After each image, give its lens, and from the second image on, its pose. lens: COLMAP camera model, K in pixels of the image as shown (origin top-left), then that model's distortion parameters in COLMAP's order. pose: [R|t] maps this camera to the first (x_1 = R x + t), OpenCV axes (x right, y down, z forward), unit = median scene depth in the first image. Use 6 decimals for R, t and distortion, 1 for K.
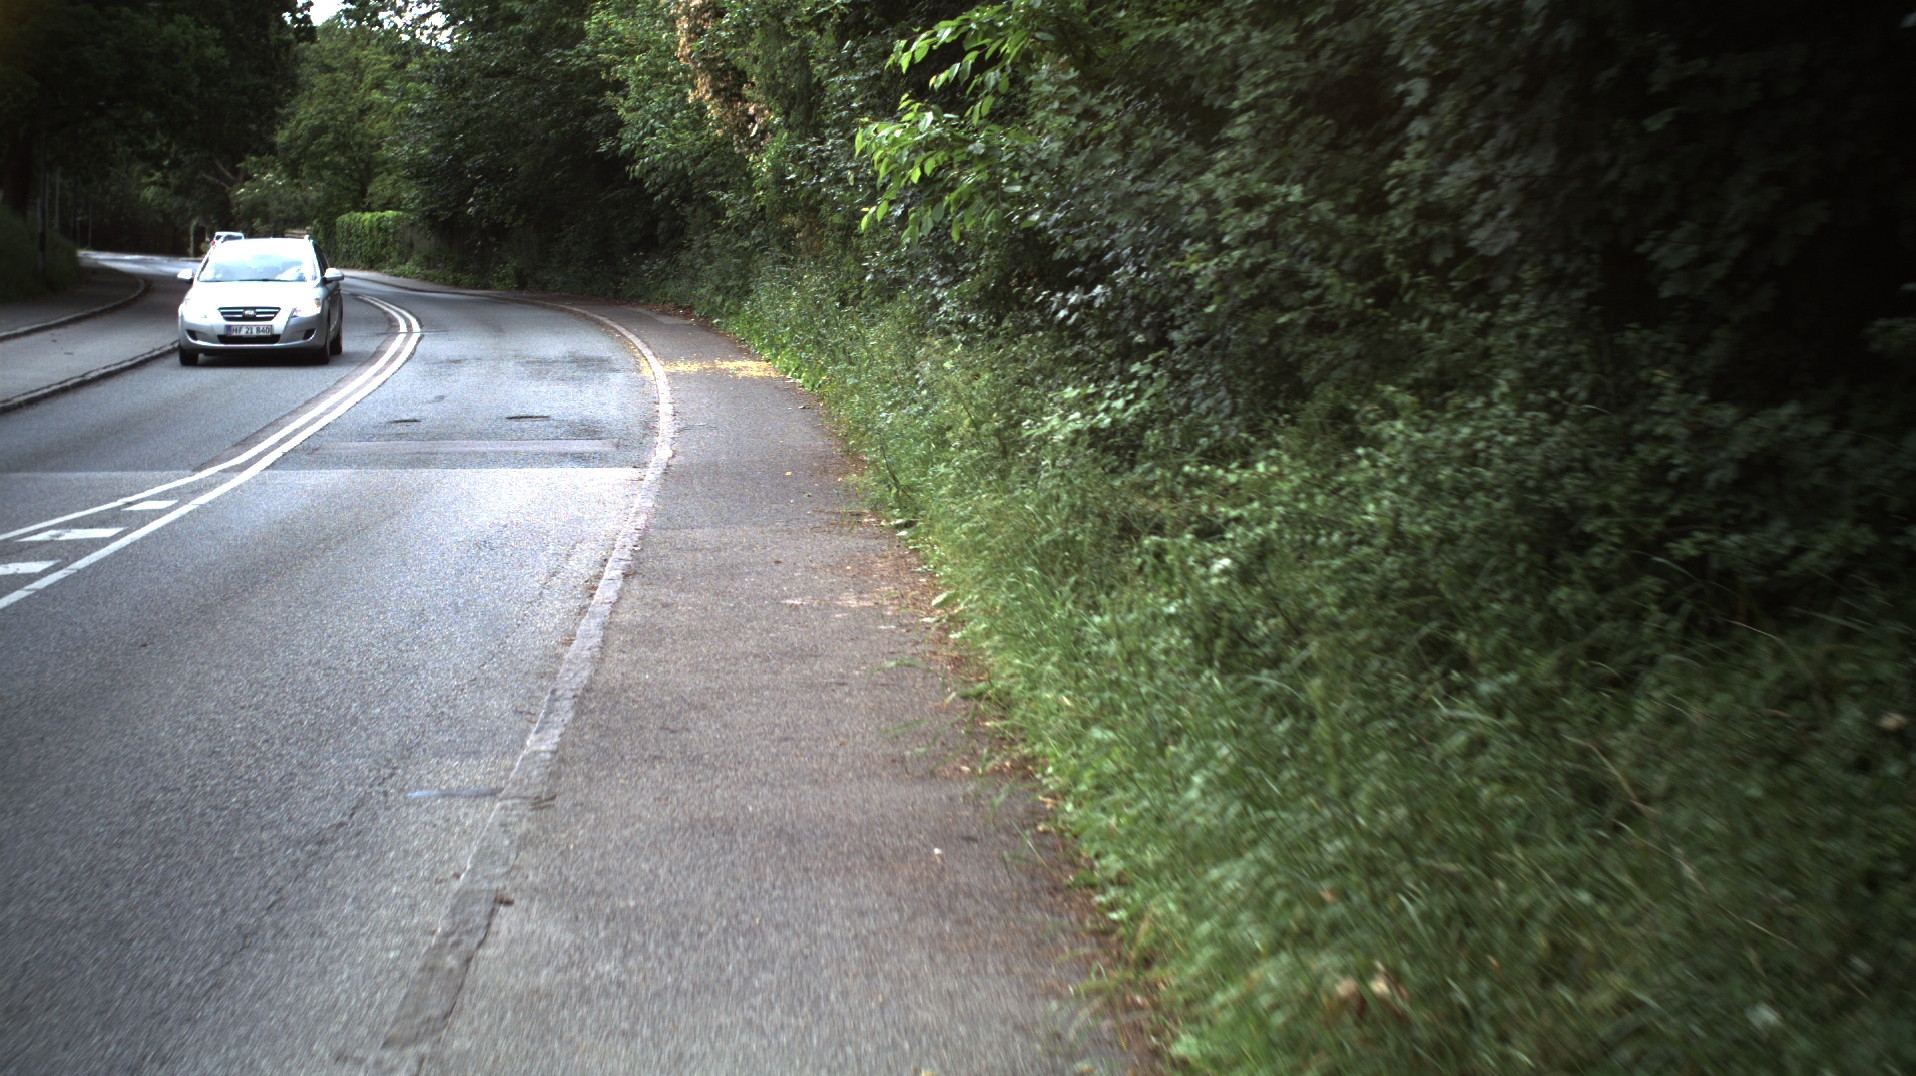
lens RADIAL K [[3564.9, 0, 959.2], [0, 3564.9, 543.1], [0, 0, 1]] dist [-0.248187, 0.000000]
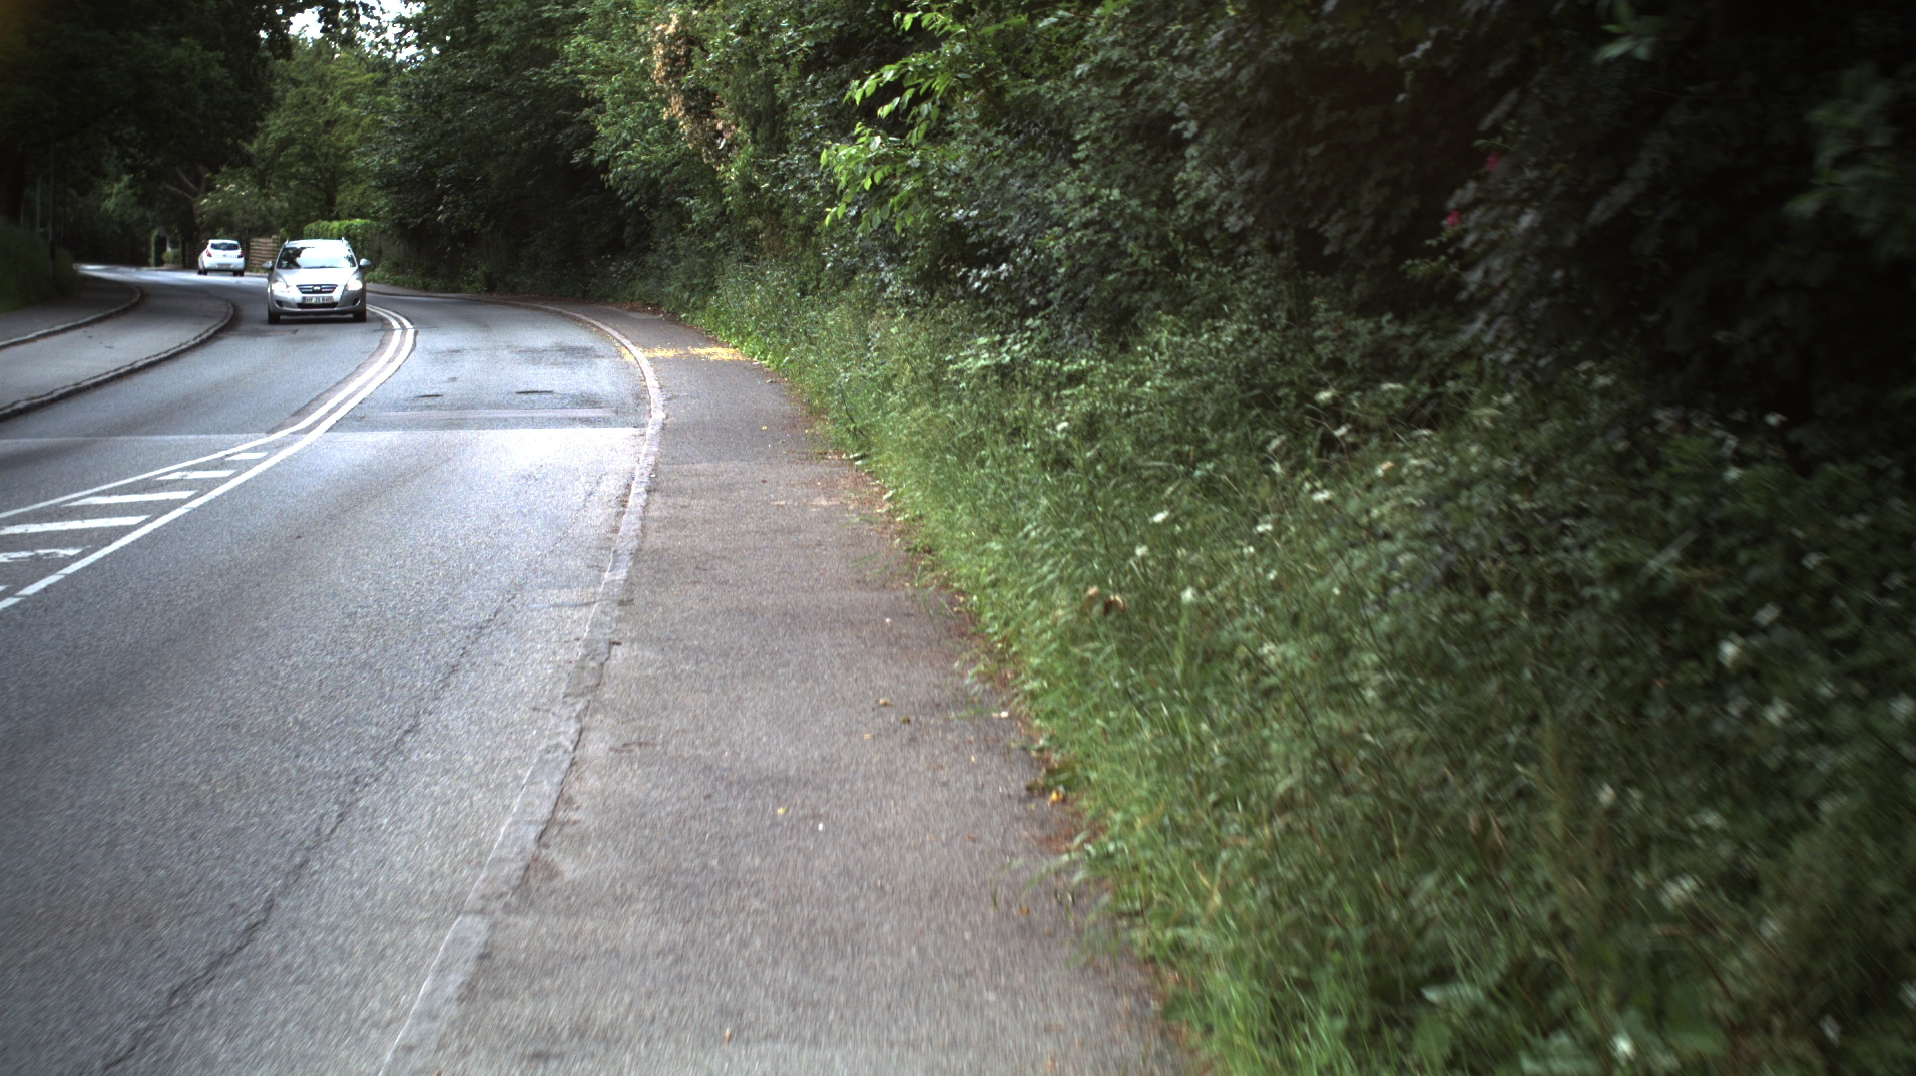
lens RADIAL K [[3564.9, 0, 956.0], [0, 3564.9, 534.1], [0, 0, 1]] dist [-0.248187, 0.000000]
pose [[0.999868, -0.009285, 0.013349, 0.001381], [0.009335, 0.999950, -0.003670, 0.025067], [-0.013314, 0.003795, 0.999904, -0.252400]]
